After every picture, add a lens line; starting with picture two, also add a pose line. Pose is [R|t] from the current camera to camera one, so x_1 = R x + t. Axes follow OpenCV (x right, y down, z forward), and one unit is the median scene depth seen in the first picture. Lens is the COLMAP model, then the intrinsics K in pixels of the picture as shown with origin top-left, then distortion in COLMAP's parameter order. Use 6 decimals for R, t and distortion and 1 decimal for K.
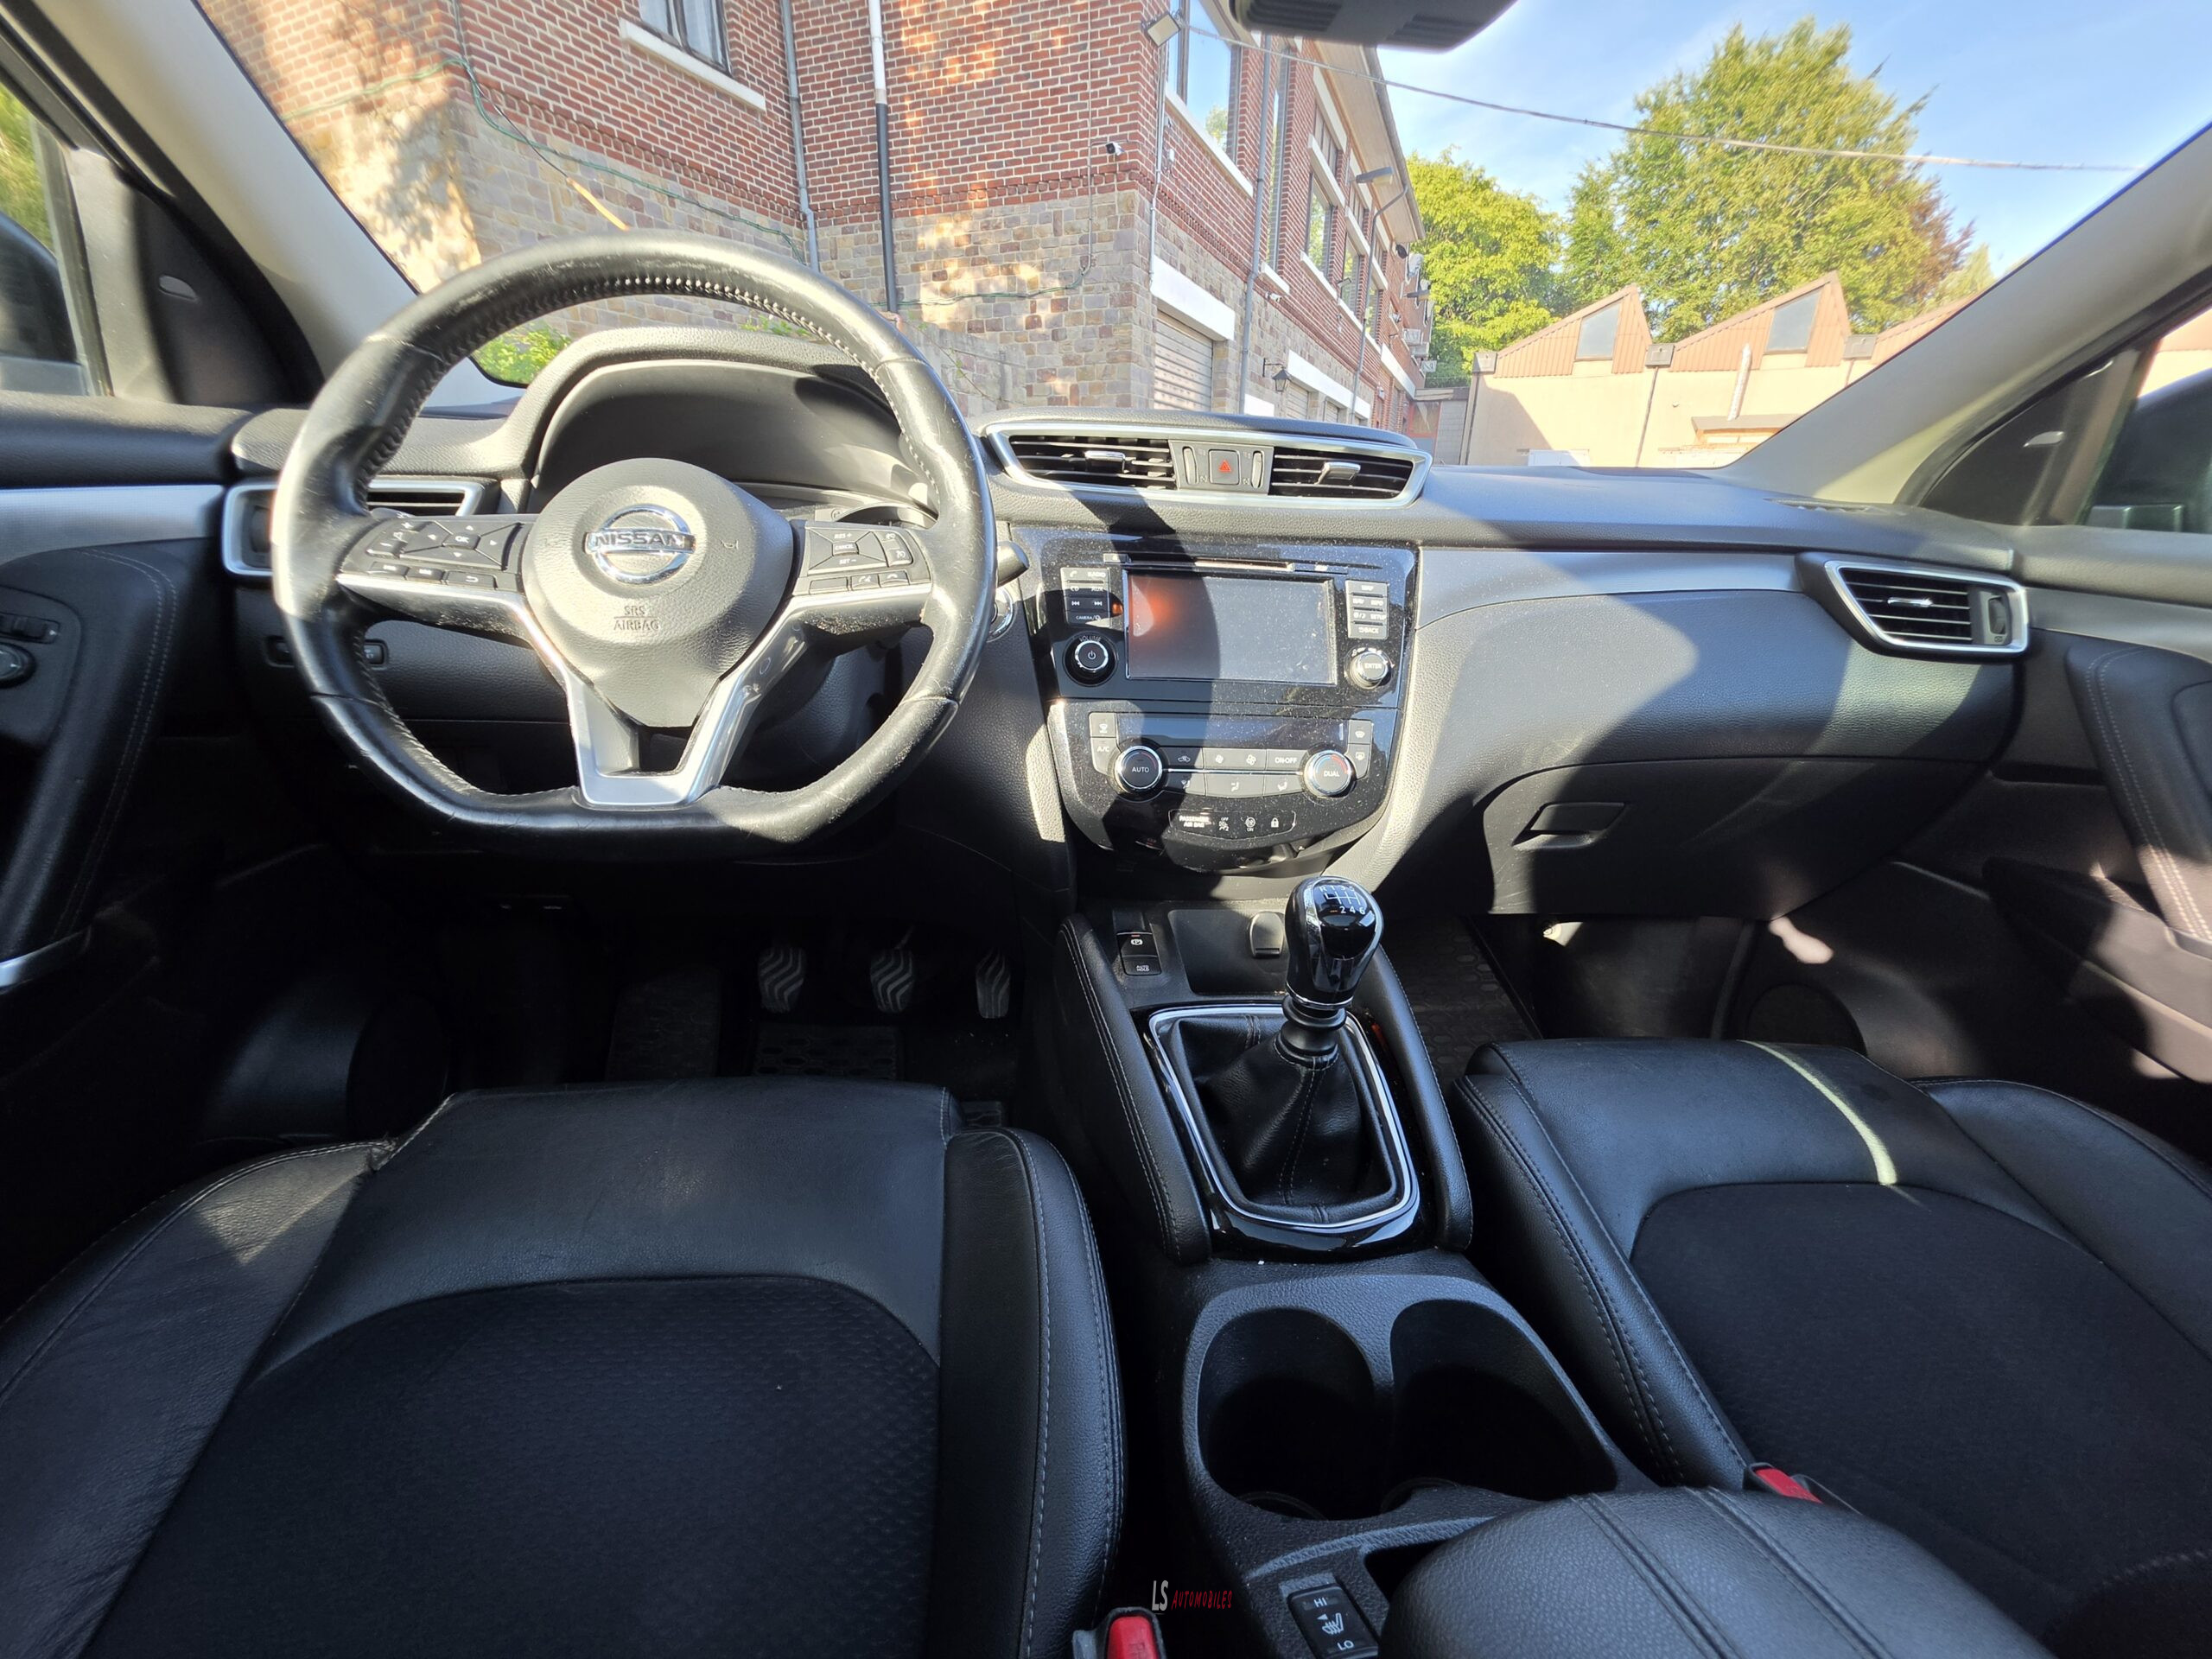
lens RADIAL K [[895.7, 0, 1077.3], [0, 895.7, 828.5], [0, 0, 1]] dist [0.000476, 0.000491]
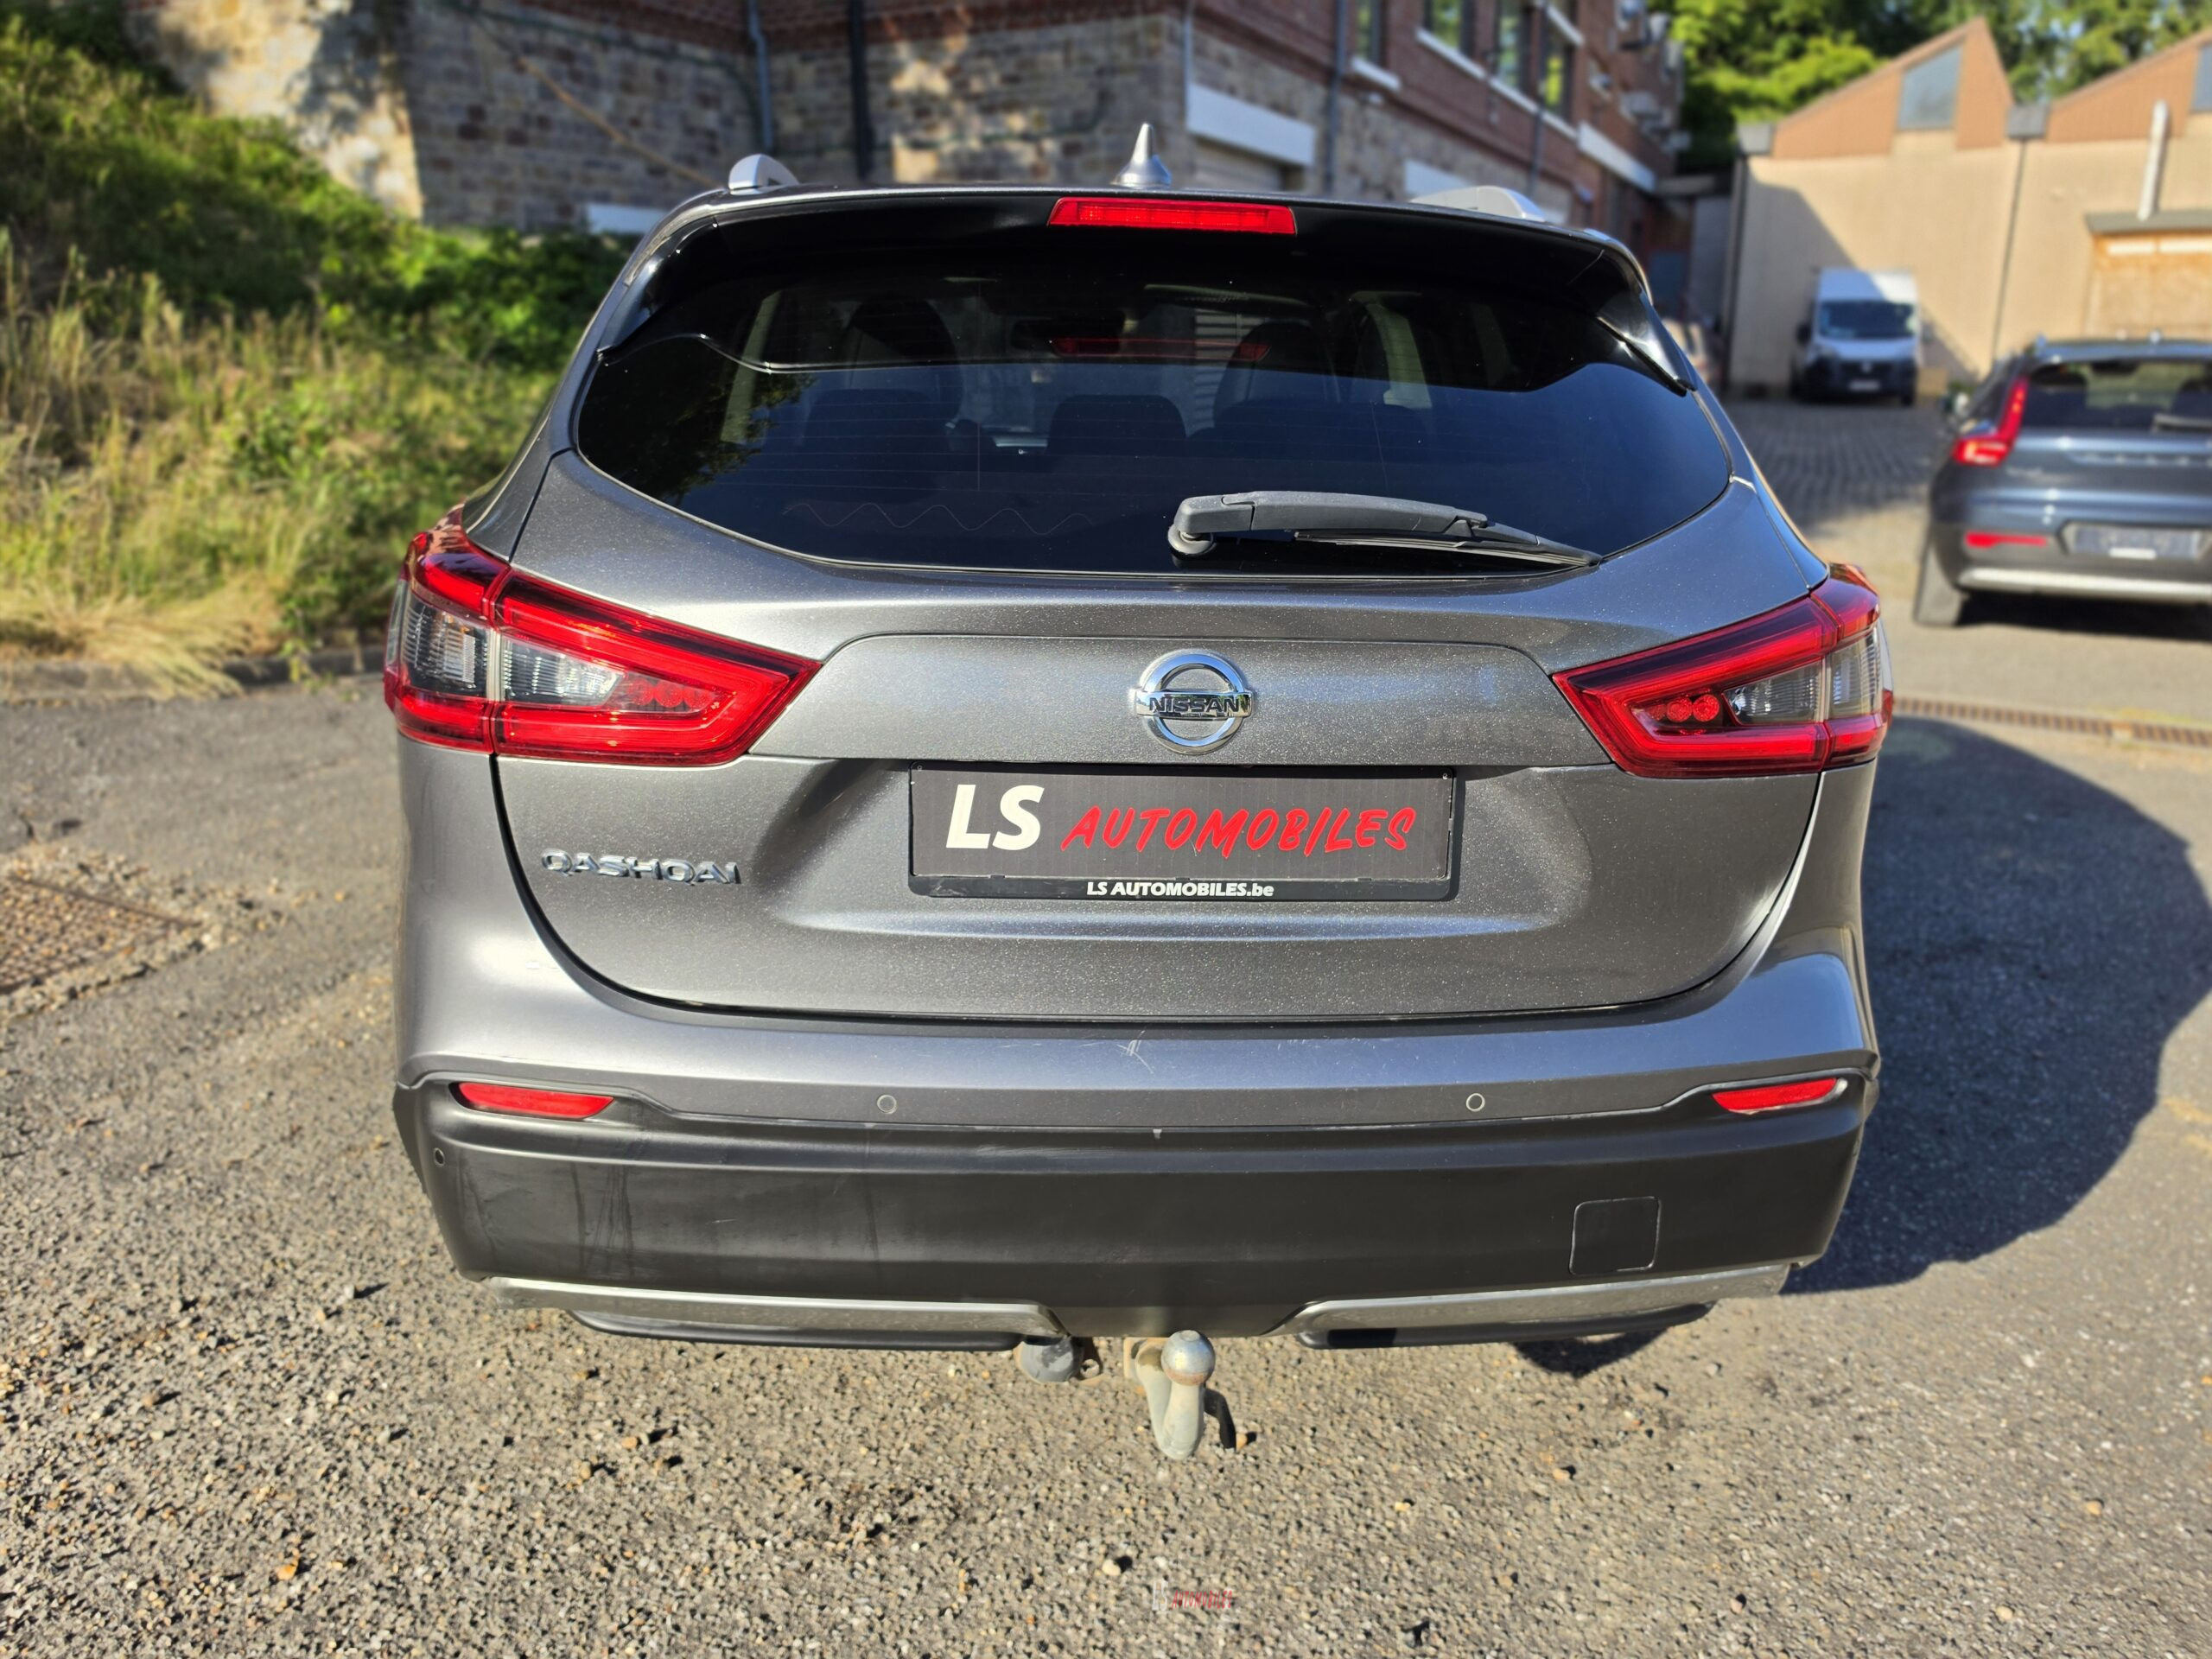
lens RADIAL K [[1532.3, 0, 1106.0], [0, 1532.3, 829.5], [0, 0, 1]] dist [-0.002736, 0.004326]
pose [[0.999557, -0.015313, -0.025507, 0.024051], [0.014010, 0.998625, -0.050520, 0.065397], [0.026245, 0.050140, 0.998397, -0.231700]]
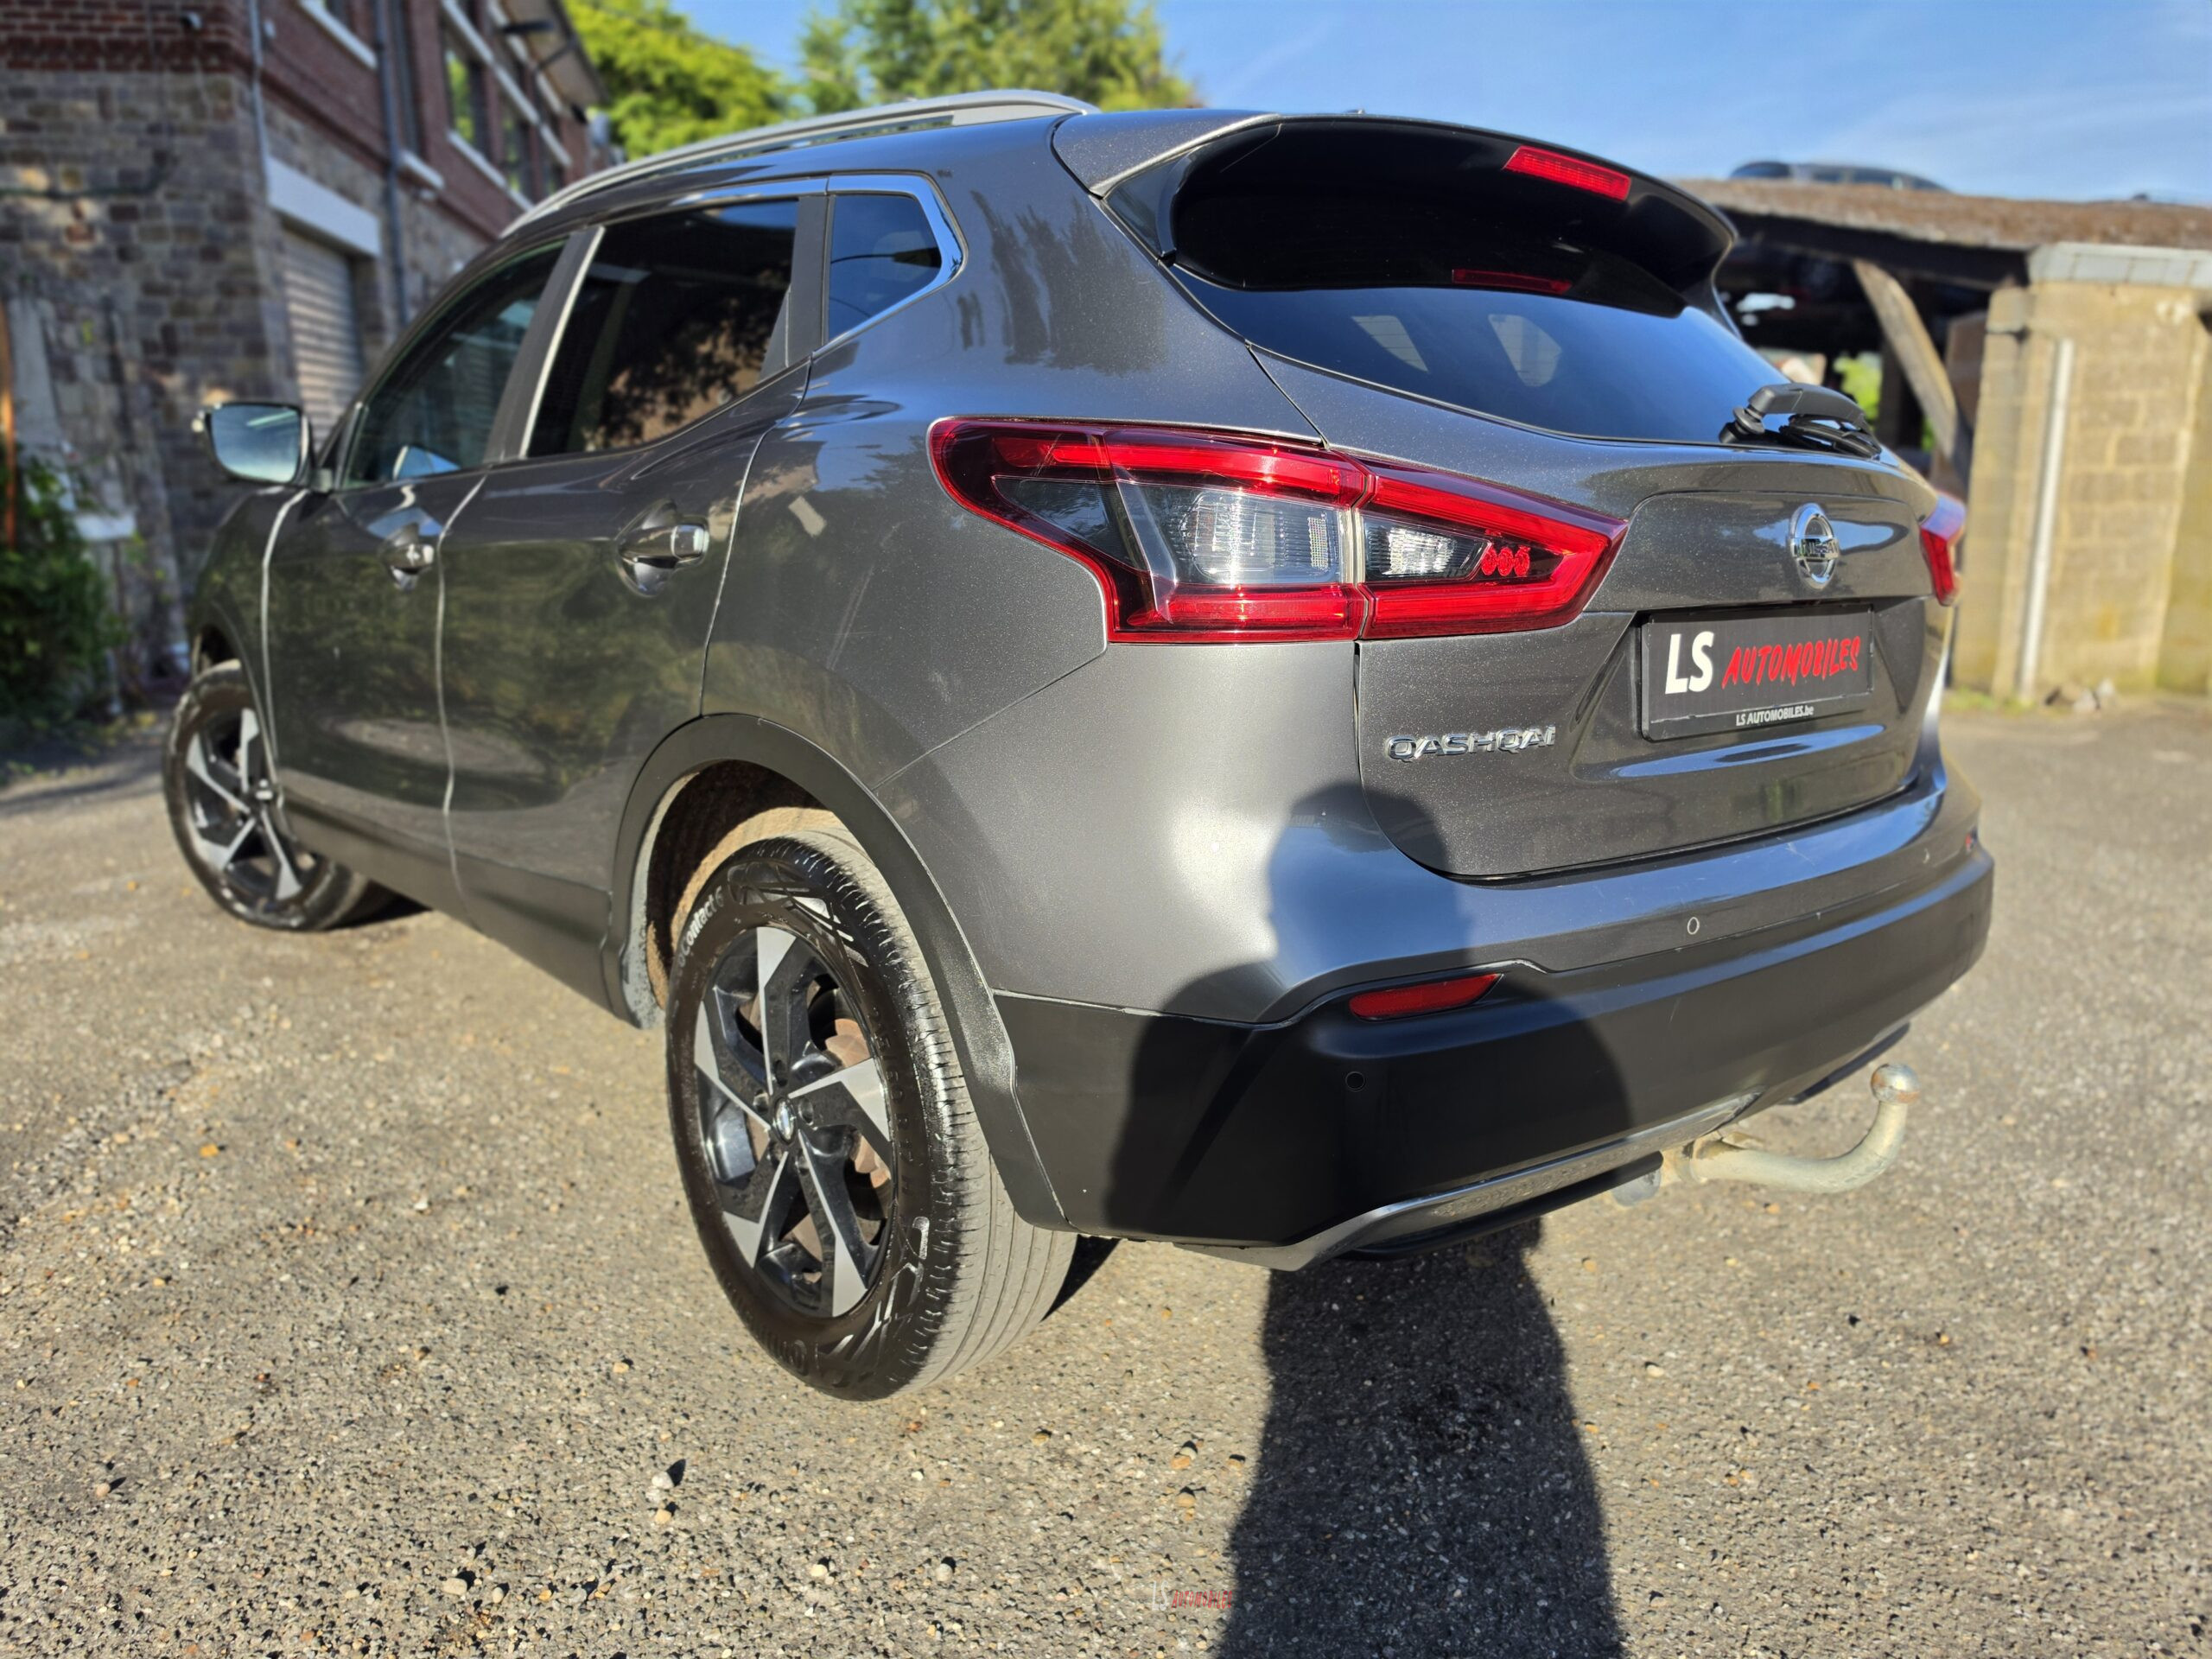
lens RADIAL K [[1544.7, 0, 1100.3], [0, 1544.7, 819.6], [0, 0, 1]] dist [-0.000874, -0.004894]
pose [[0.821215, -0.151553, 0.550125, -0.086226], [0.218854, 0.974010, -0.058372, 0.067856], [-0.526981, 0.168333, 0.833039, -0.202173]]
